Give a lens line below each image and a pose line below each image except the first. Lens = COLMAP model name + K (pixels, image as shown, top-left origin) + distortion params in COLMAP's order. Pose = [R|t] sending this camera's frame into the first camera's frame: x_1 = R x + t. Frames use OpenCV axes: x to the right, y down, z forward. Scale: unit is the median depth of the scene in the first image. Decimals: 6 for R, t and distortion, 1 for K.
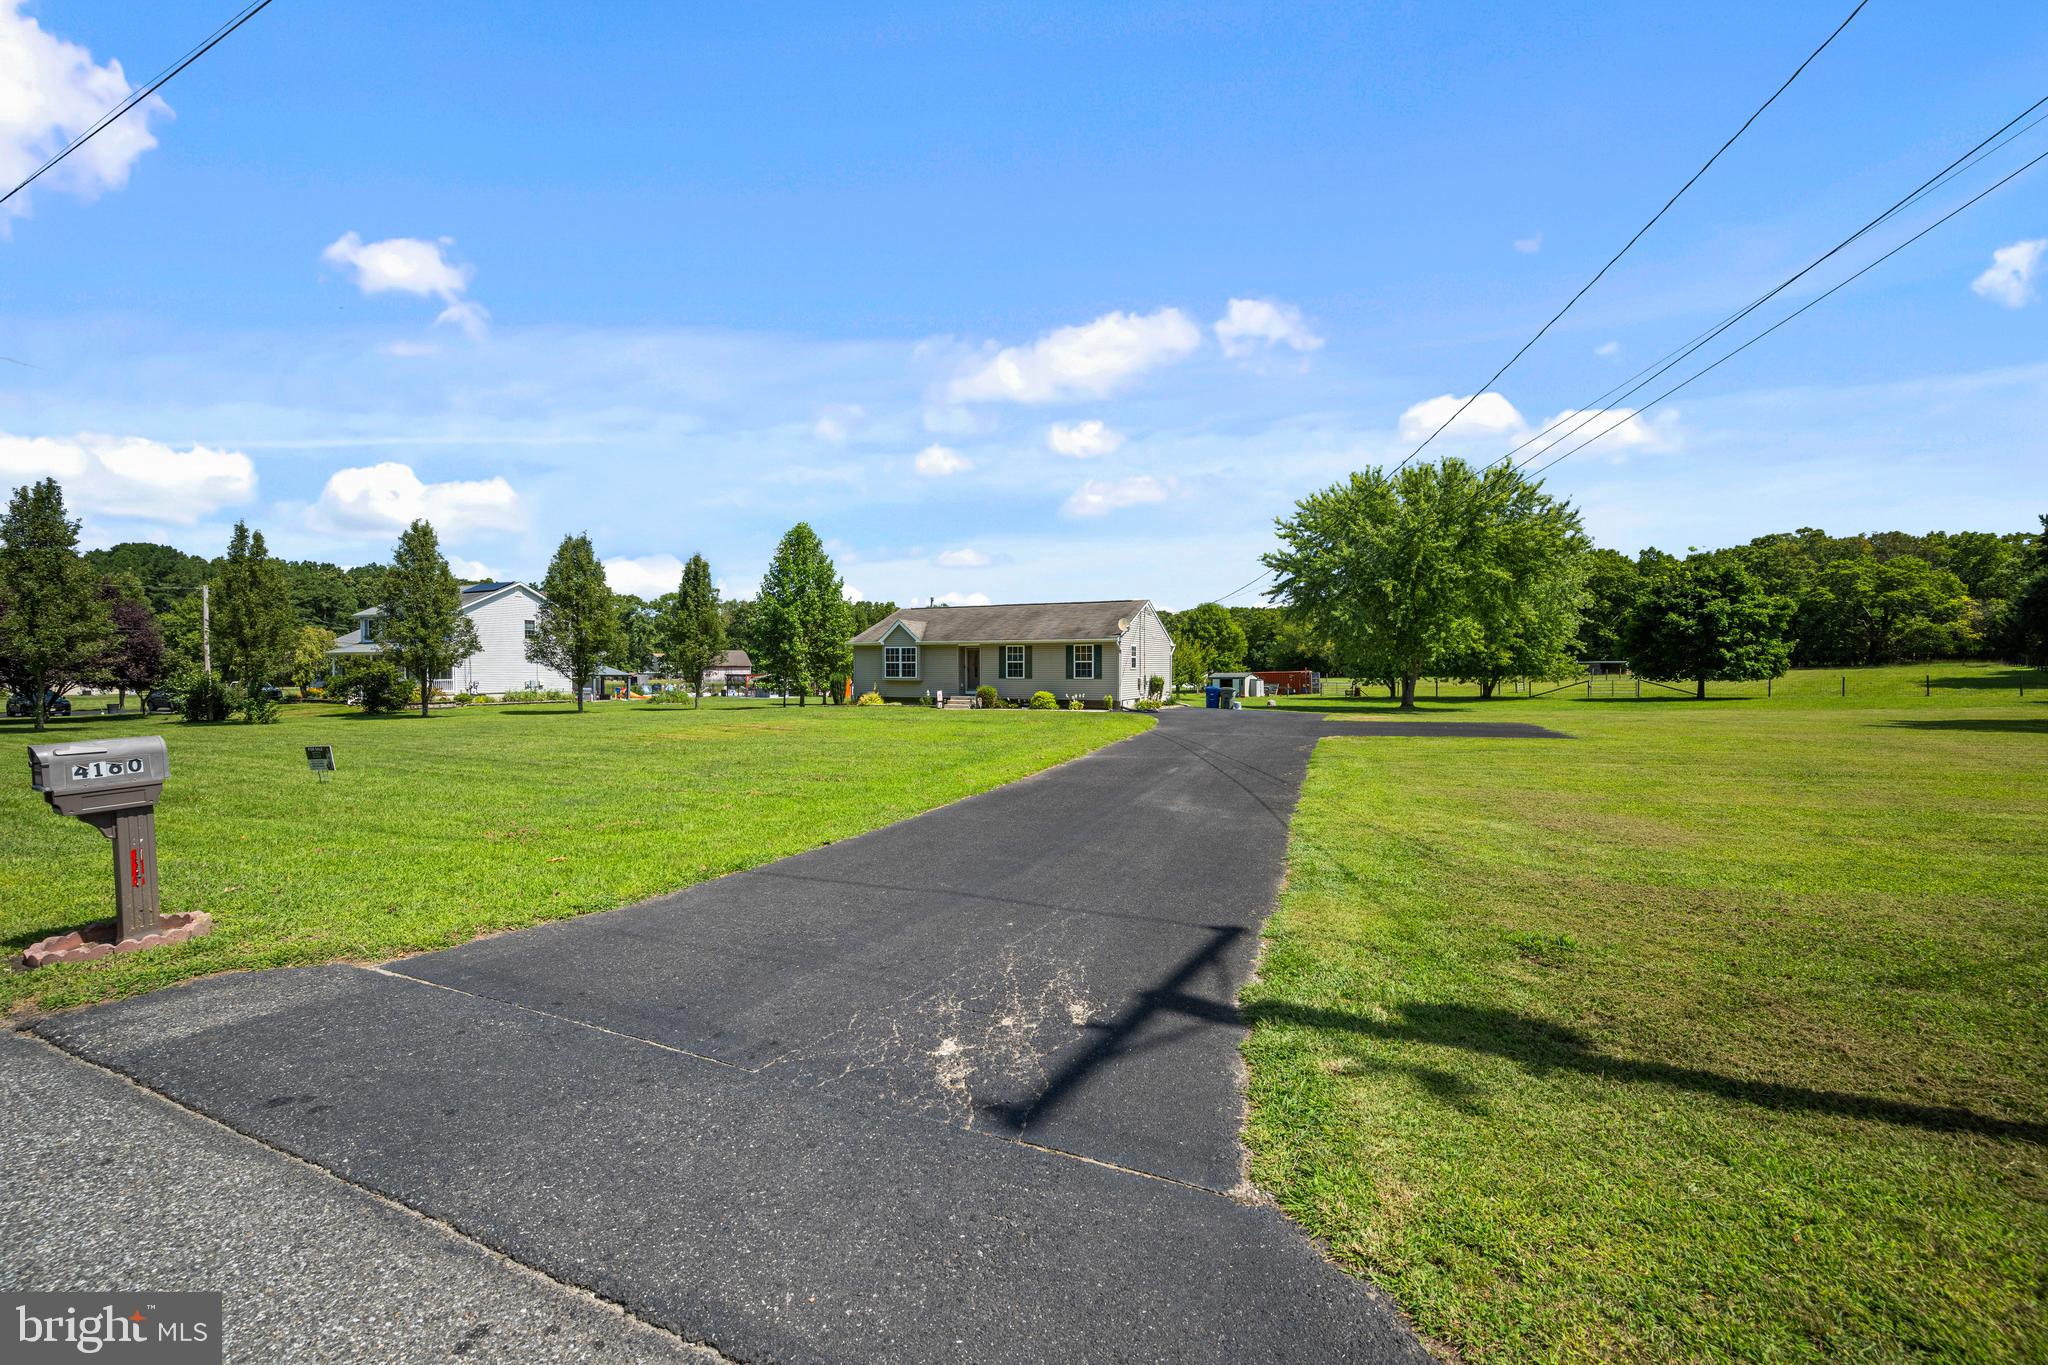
lens RADIAL K [[828.3, 0, 1024.0], [0, 828.3, 682.5], [0, 0, 1]] dist [0.001075, 0.000022]
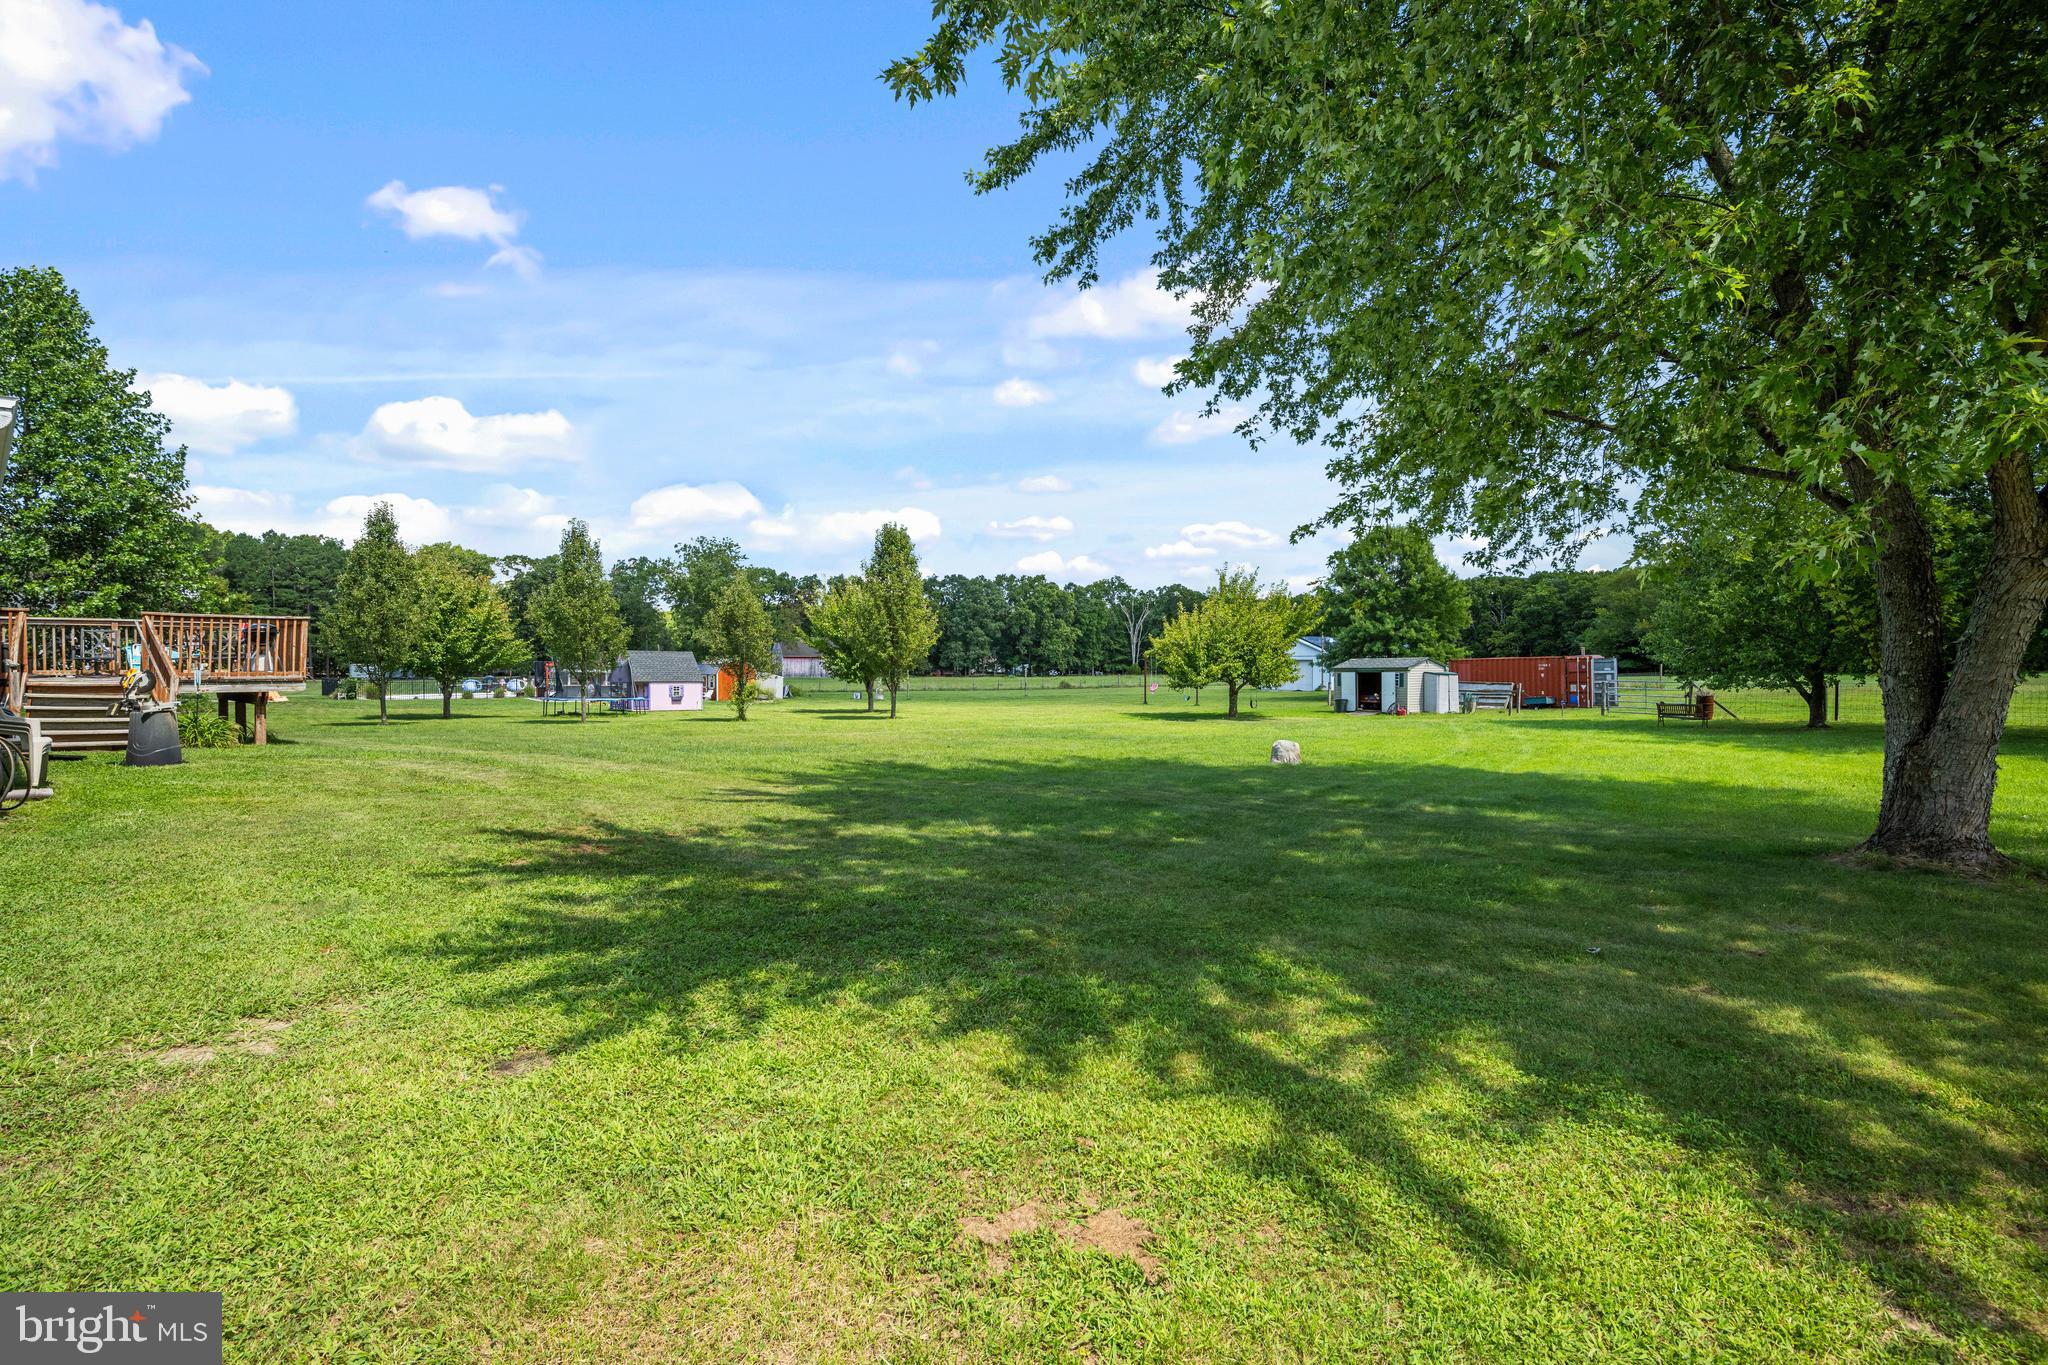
lens RADIAL K [[932.9, 0, 1049.2], [0, 932.9, 678.8], [0, 0, 1]] dist [-0.000196, -0.000012]
pose [[0.964351, 0.005865, -0.264561, 0.390049], [-0.006316, 0.999980, -0.000853, 0.001773], [0.264550, 0.002493, 0.964369, 0.875445]]
